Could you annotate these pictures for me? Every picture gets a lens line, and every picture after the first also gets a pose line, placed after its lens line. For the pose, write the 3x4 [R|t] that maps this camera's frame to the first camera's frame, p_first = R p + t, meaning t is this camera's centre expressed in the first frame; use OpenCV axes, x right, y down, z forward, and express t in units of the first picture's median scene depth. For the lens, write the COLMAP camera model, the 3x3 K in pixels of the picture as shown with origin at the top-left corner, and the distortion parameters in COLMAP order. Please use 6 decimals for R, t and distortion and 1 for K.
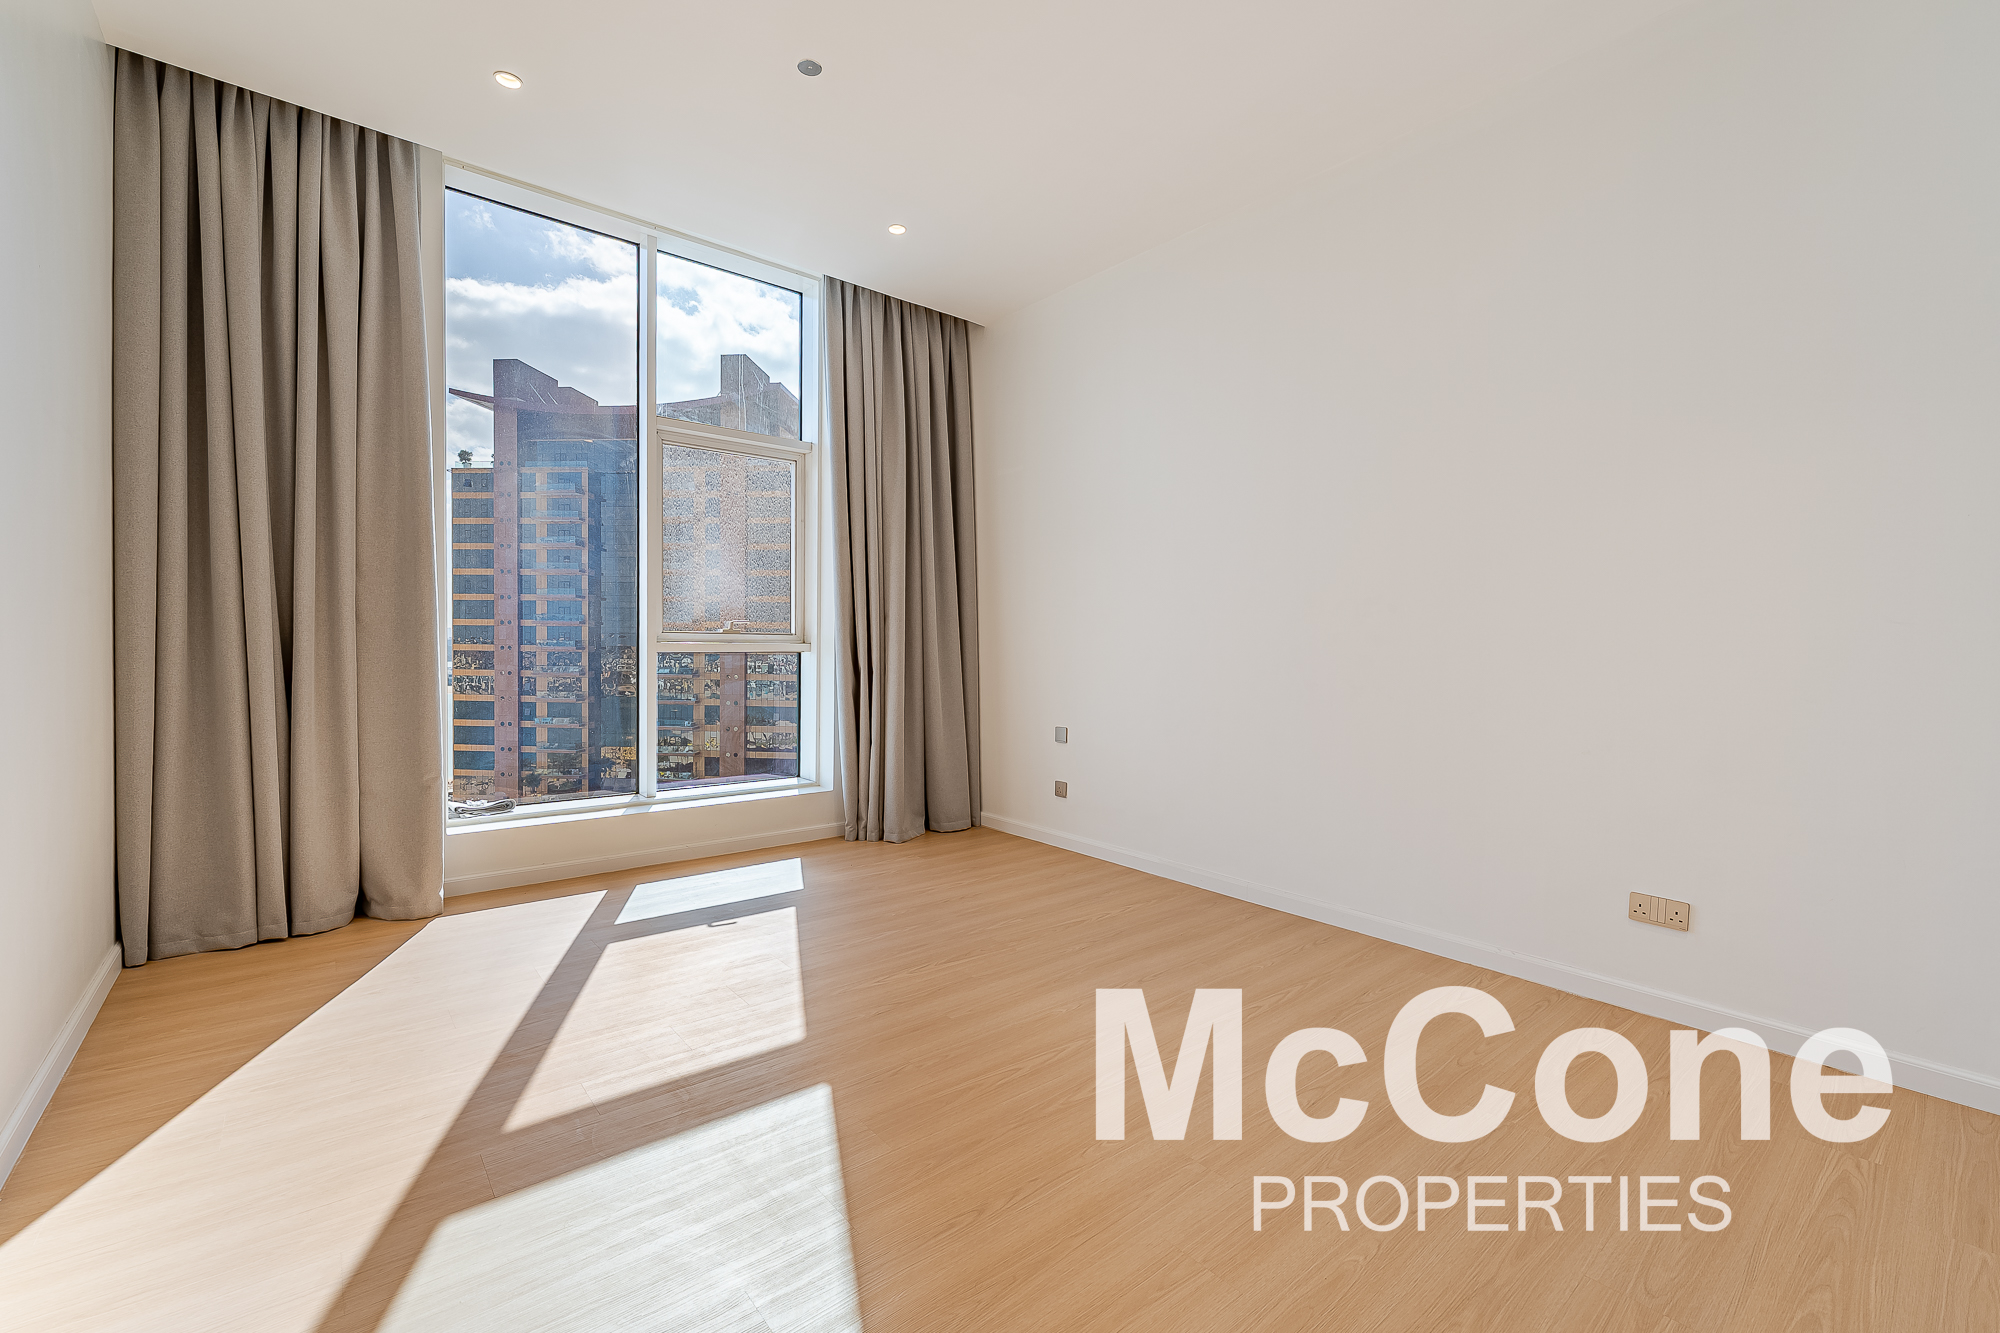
lens RADIAL K [[813.1, 0, 1007.9], [0, 813.1, 664.9], [0, 0, 1]] dist [-0.002842, -0.000336]
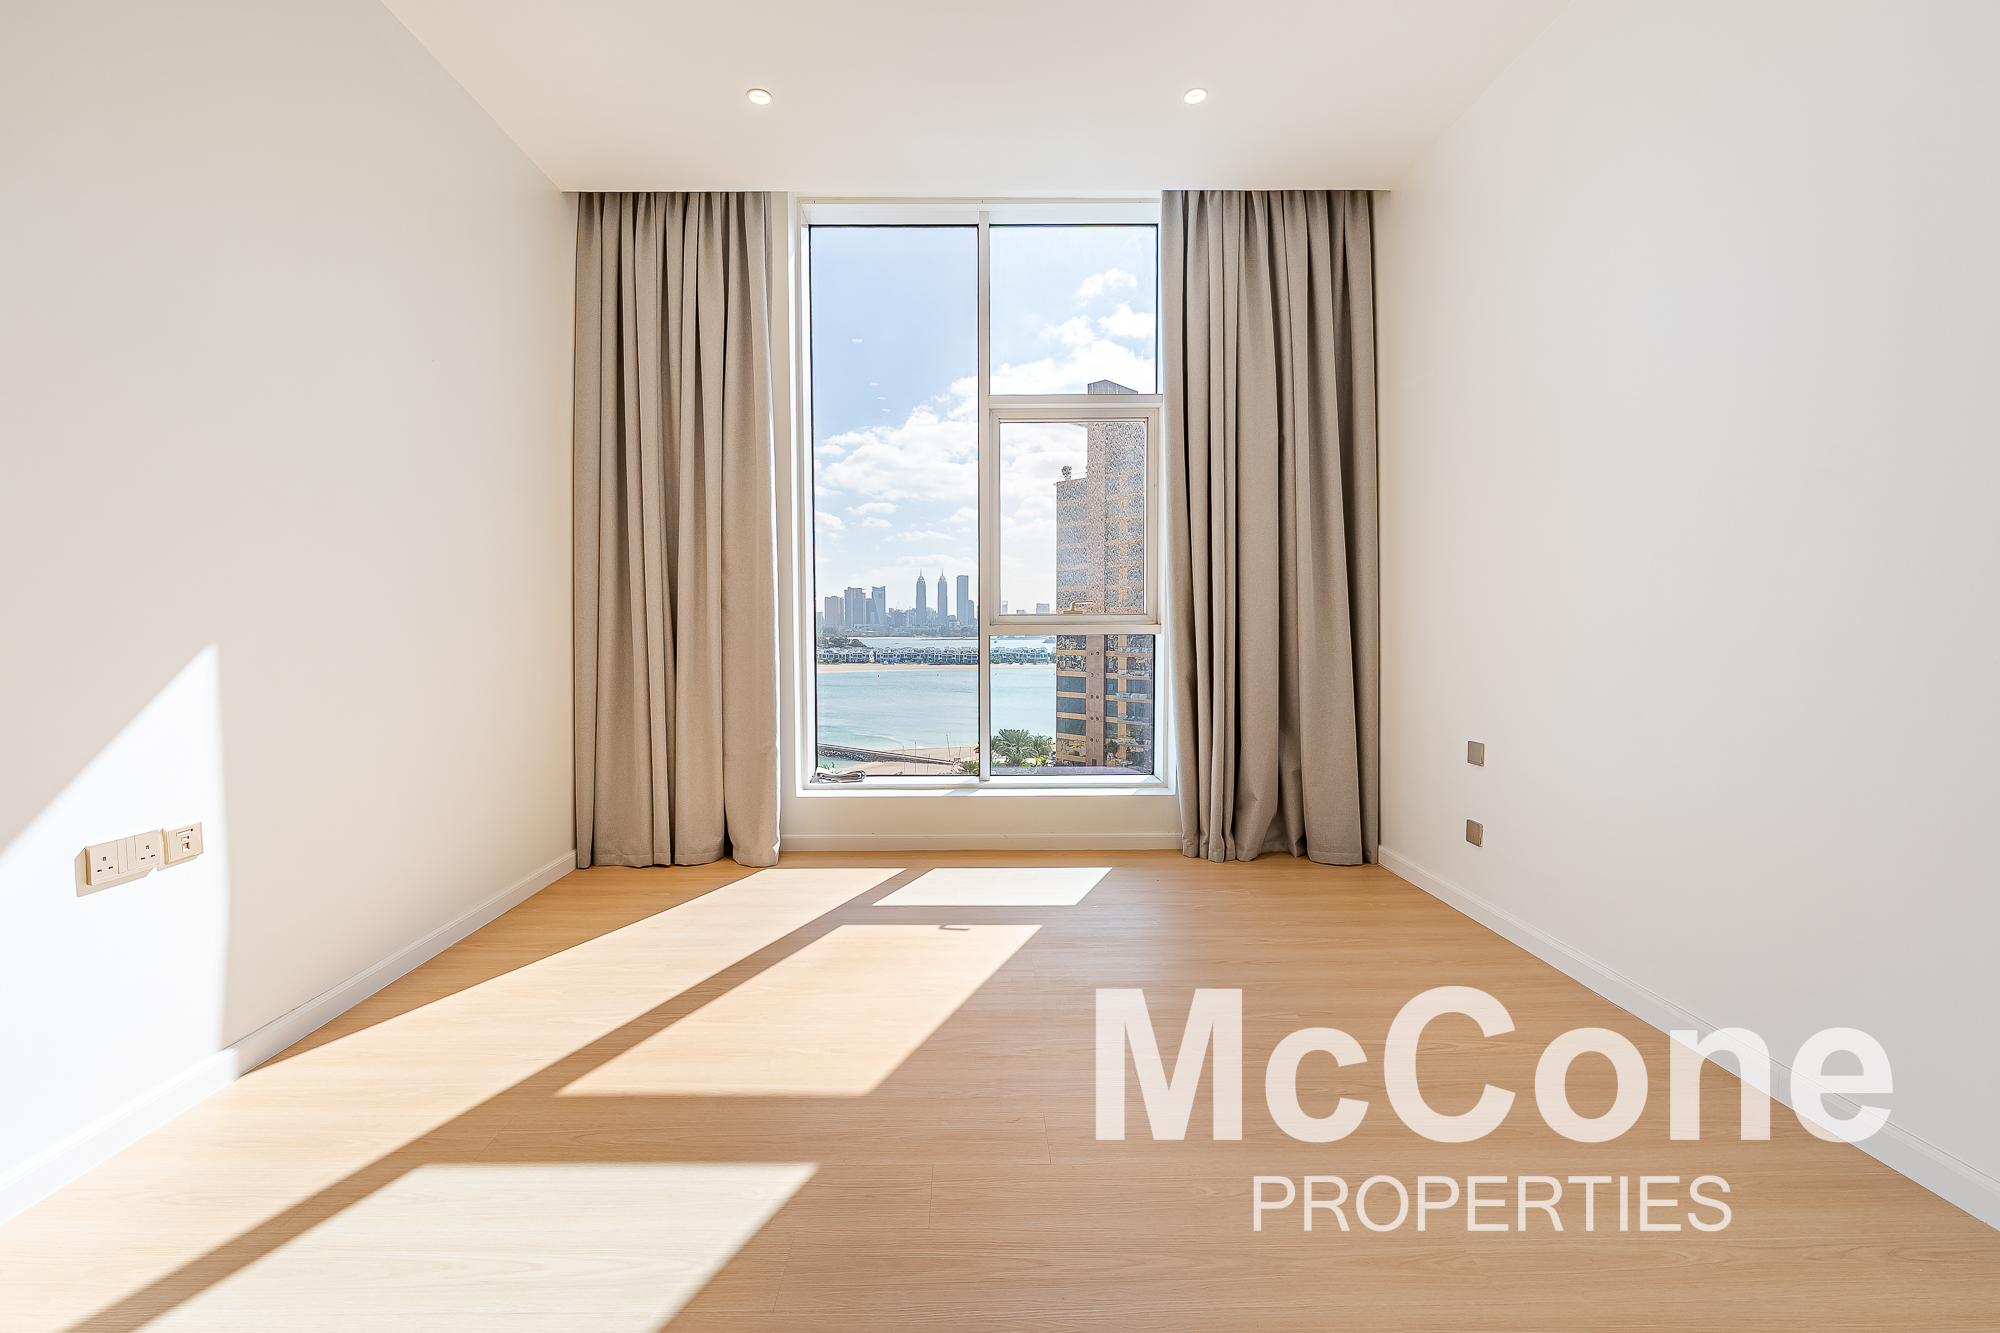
lens RADIAL K [[813.1, 0, 992.8], [0, 813.1, 663.4], [0, 0, 1]] dist [-0.002842, -0.000336]
pose [[0.773859, 0.015588, -0.633166, 0.181641], [-0.002466, 0.999764, 0.021600, -0.002744], [0.633353, -0.015154, 0.773714, 0.217162]]
